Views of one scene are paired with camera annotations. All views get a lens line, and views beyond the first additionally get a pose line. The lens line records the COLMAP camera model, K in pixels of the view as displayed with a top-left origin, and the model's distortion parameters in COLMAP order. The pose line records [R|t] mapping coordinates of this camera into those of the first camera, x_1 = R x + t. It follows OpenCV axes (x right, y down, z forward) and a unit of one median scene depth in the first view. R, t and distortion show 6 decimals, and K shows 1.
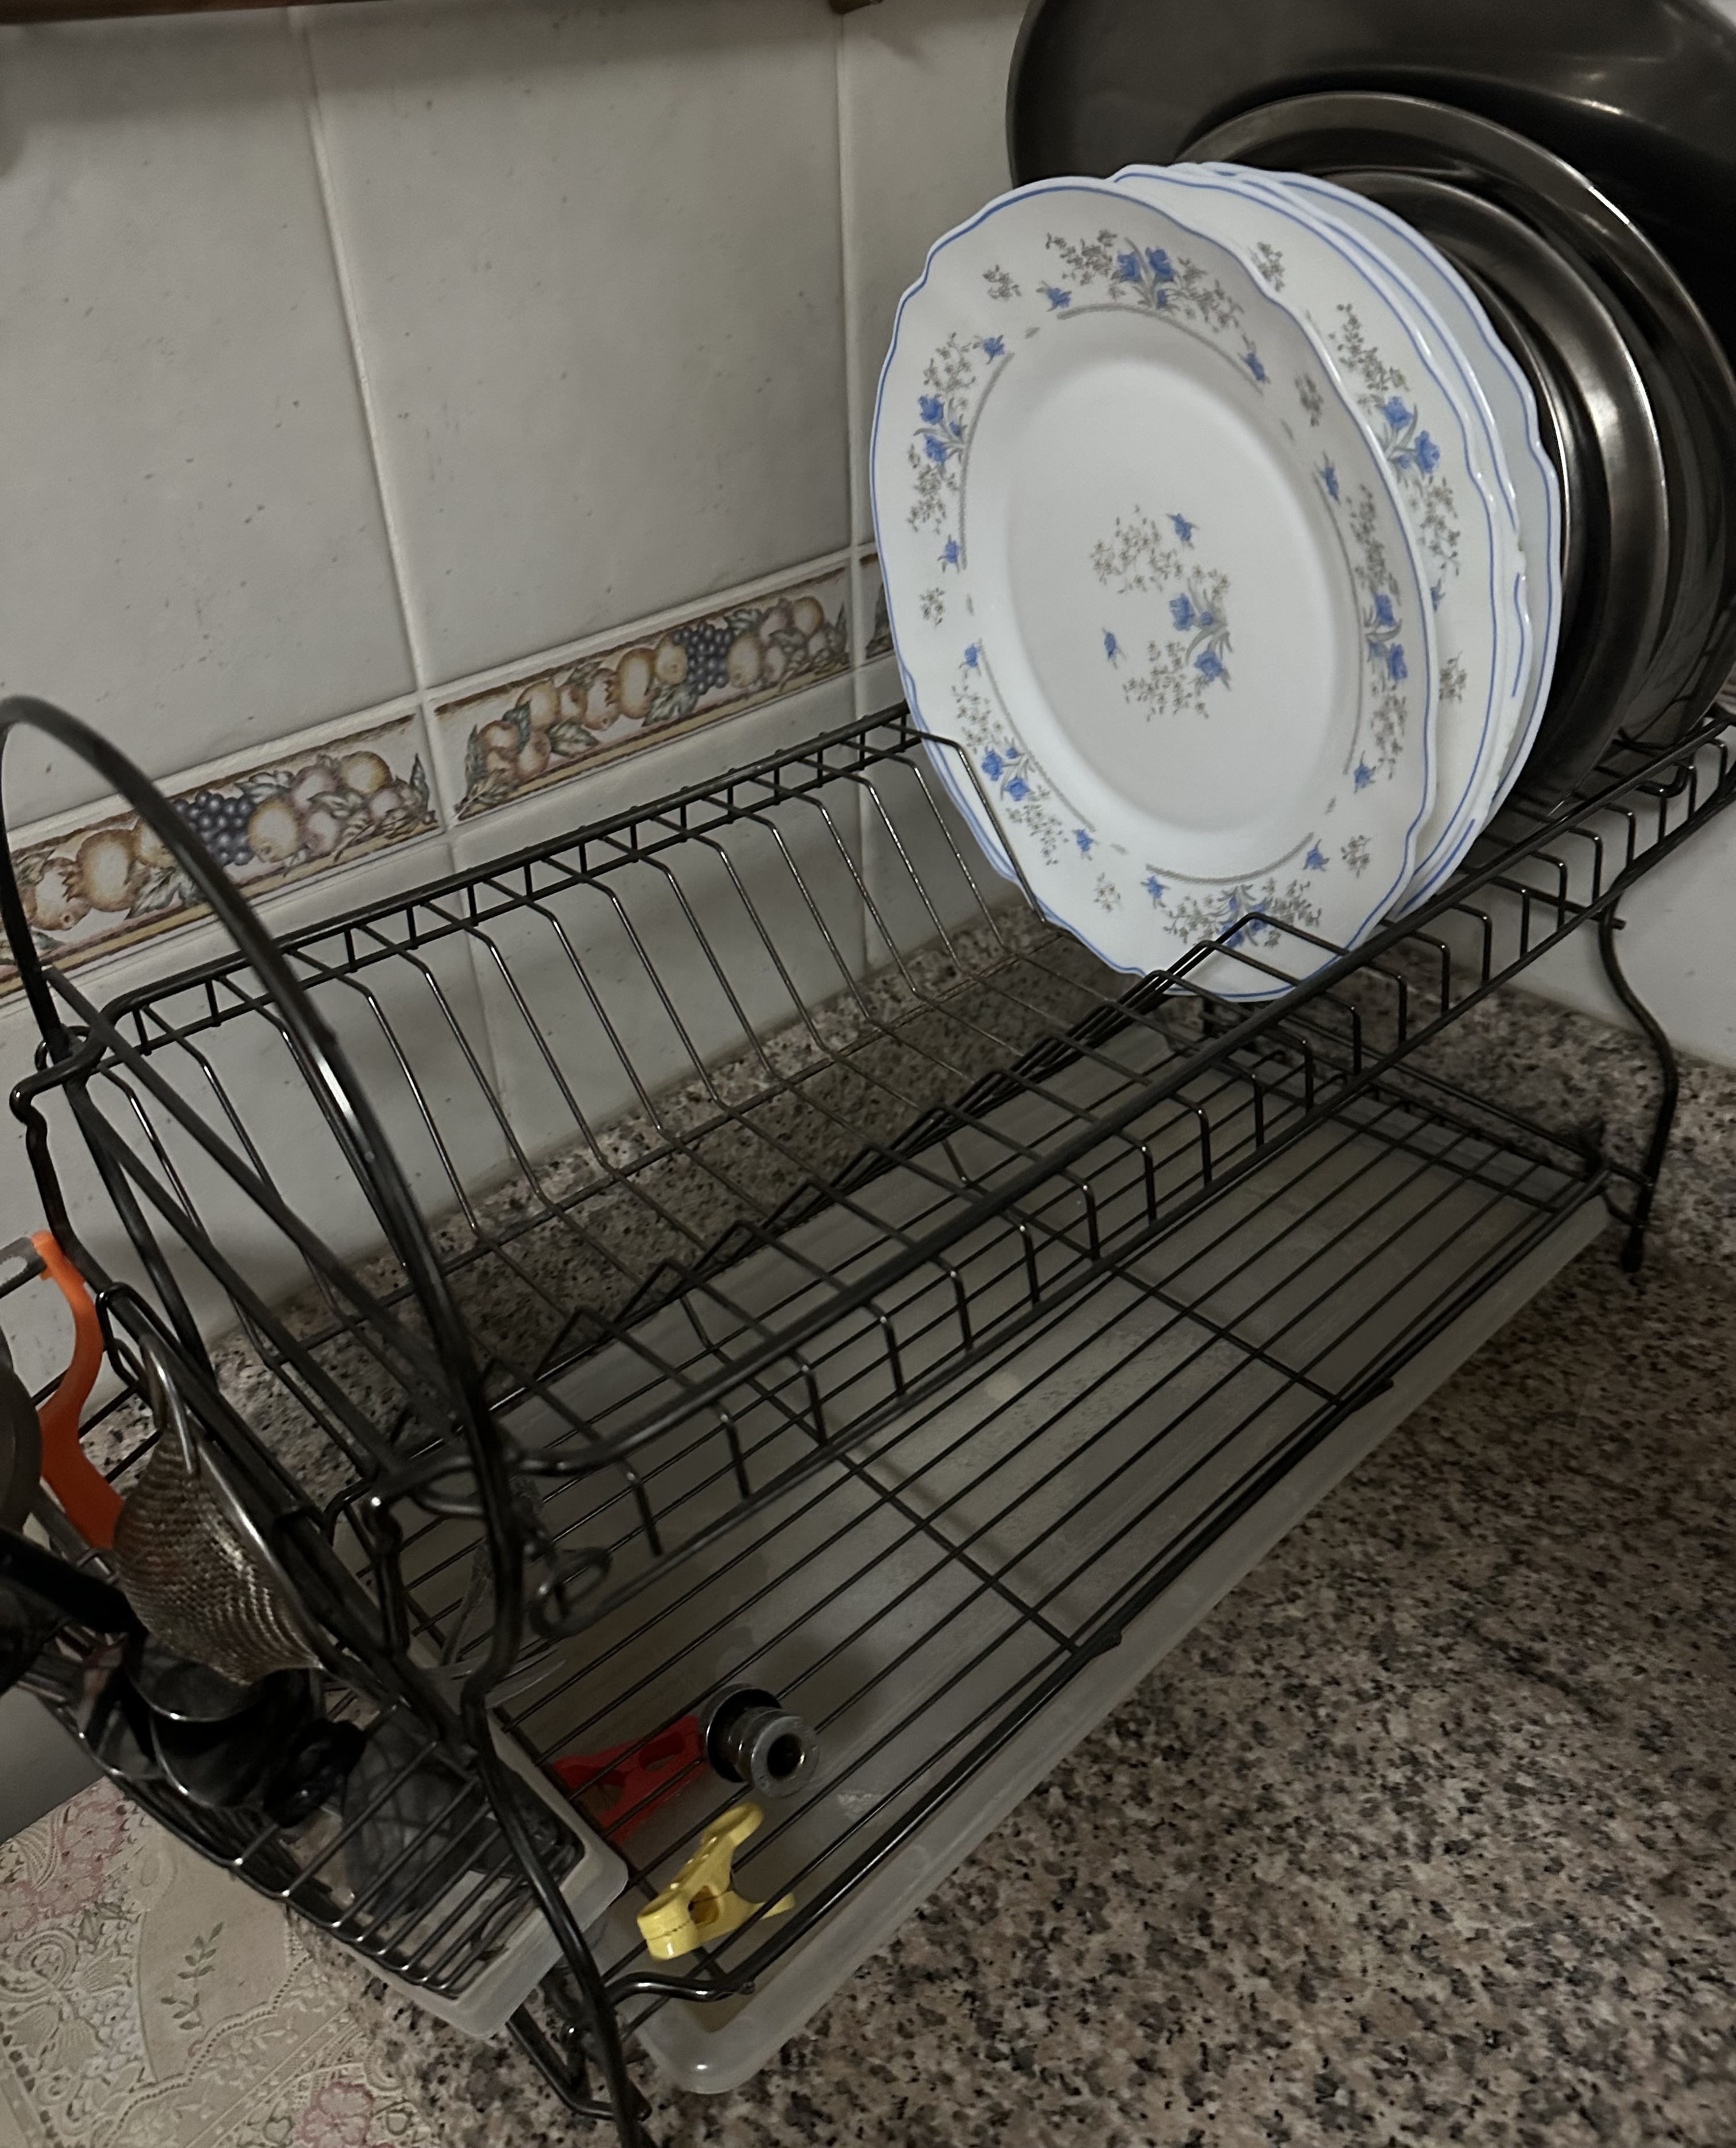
lens RADIAL K [[1722.7, 0, 868.0], [0, 1722.7, 1074.0], [0, 0, 1]] dist [0.015070, -0.042435]
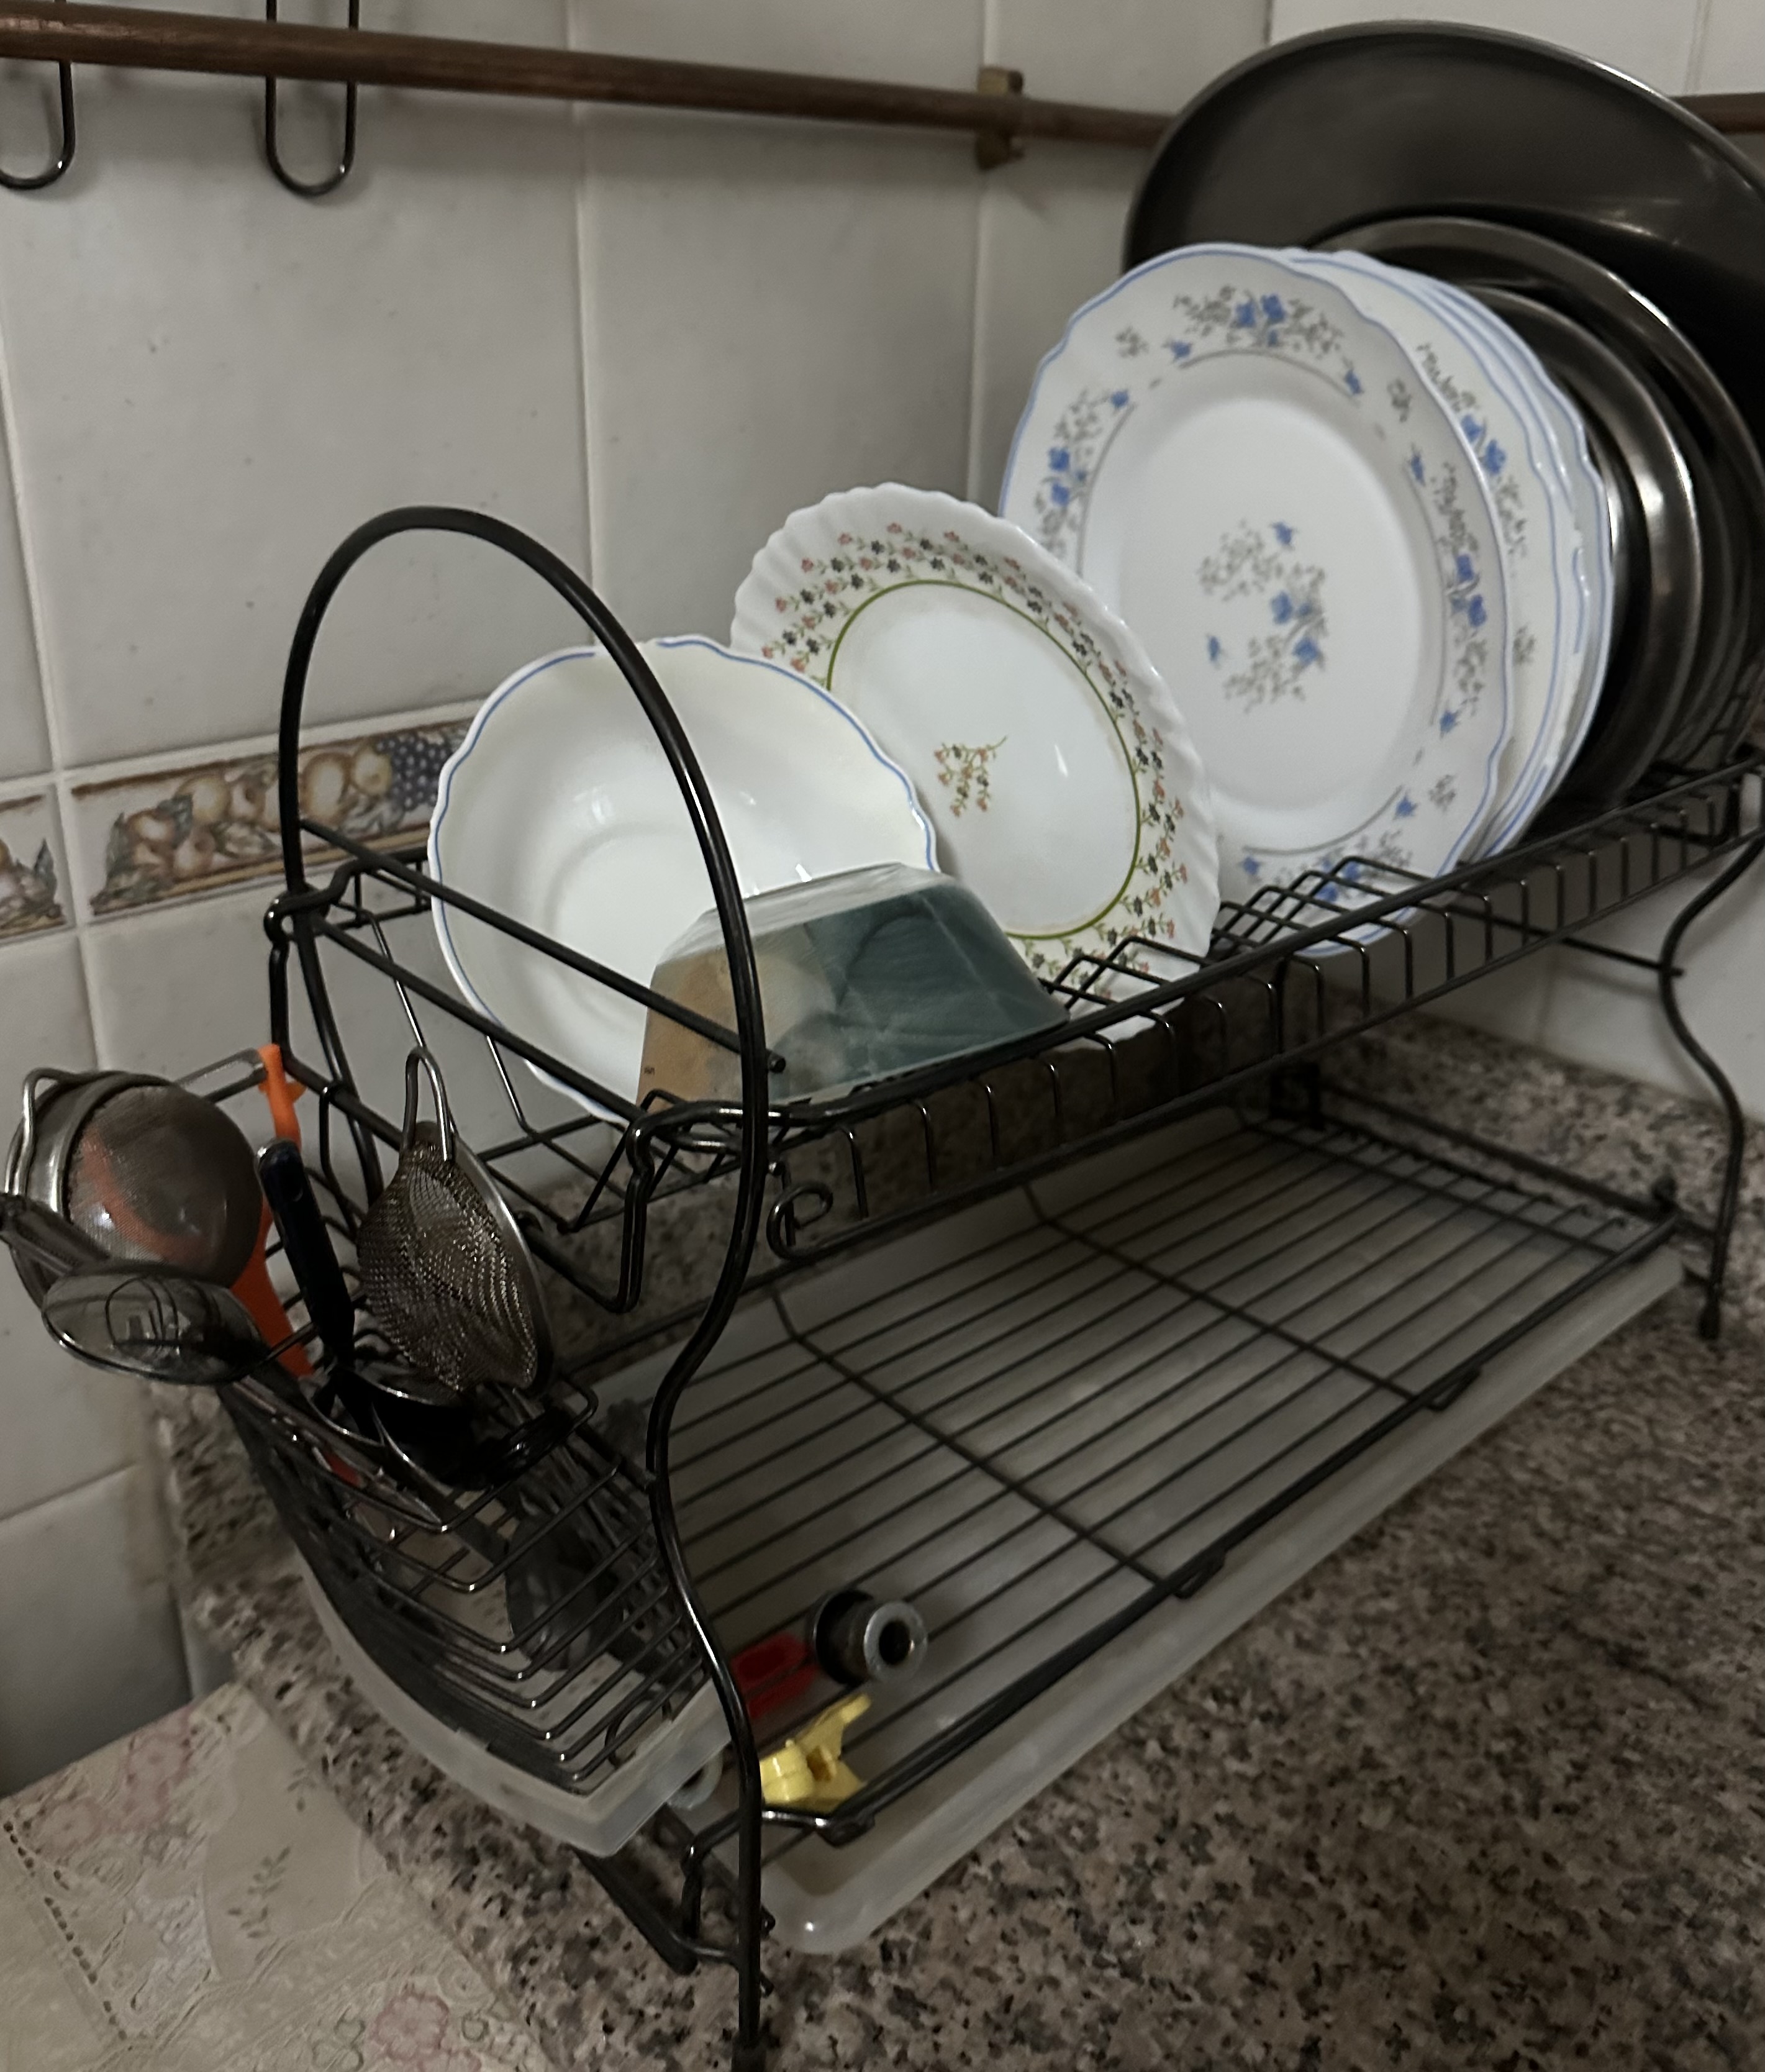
lens RADIAL K [[1878.4, 0, 821.0], [0, 1878.4, 940.6], [0, 0, 1]] dist [0.013173, -0.044313]
pose [[0.998607, 0.048988, -0.019599, -0.085518], [-0.052296, 0.968269, -0.244377, 0.255720], [0.007005, 0.245062, 0.969482, -0.159903]]
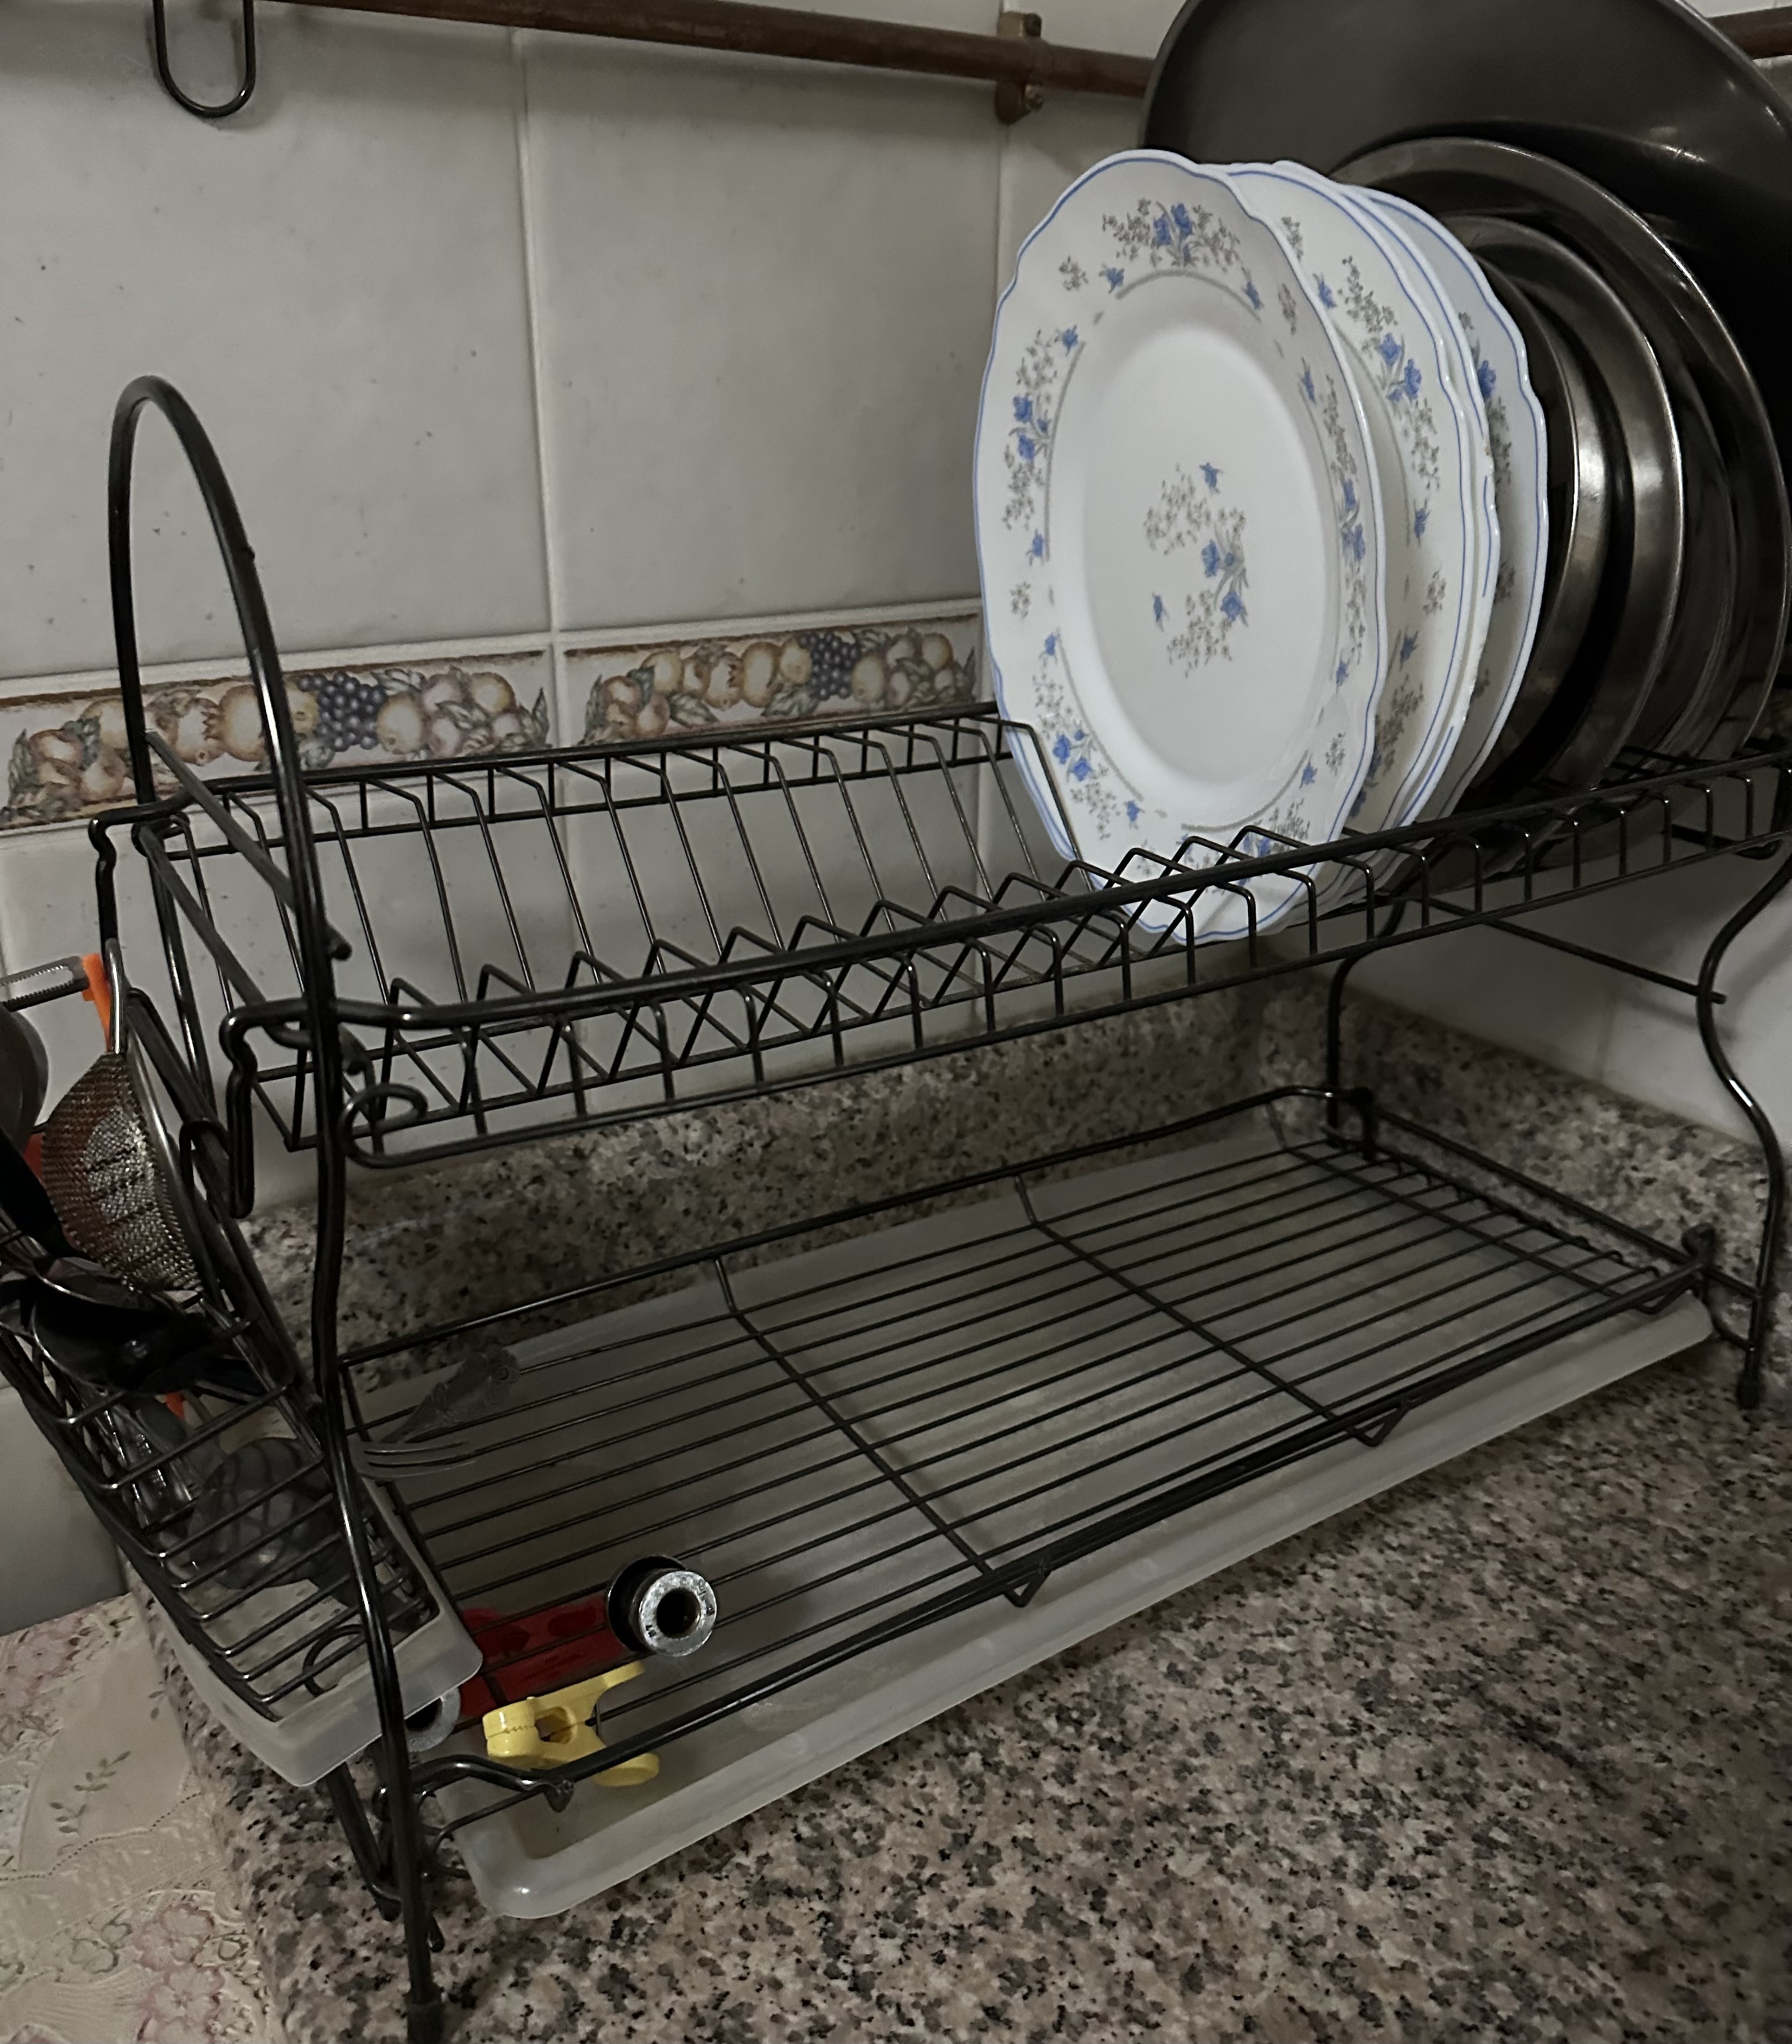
lens RADIAL K [[1780.0, 0, 877.6], [0, 1780.0, 1019.6], [0, 0, 1]] dist [0.025164, -0.063954]
pose [[0.978381, 0.107968, -0.176389, 0.192656], [-0.145633, 0.965258, -0.216952, 0.261101], [0.146837, 0.237950, 0.960114, -0.024213]]
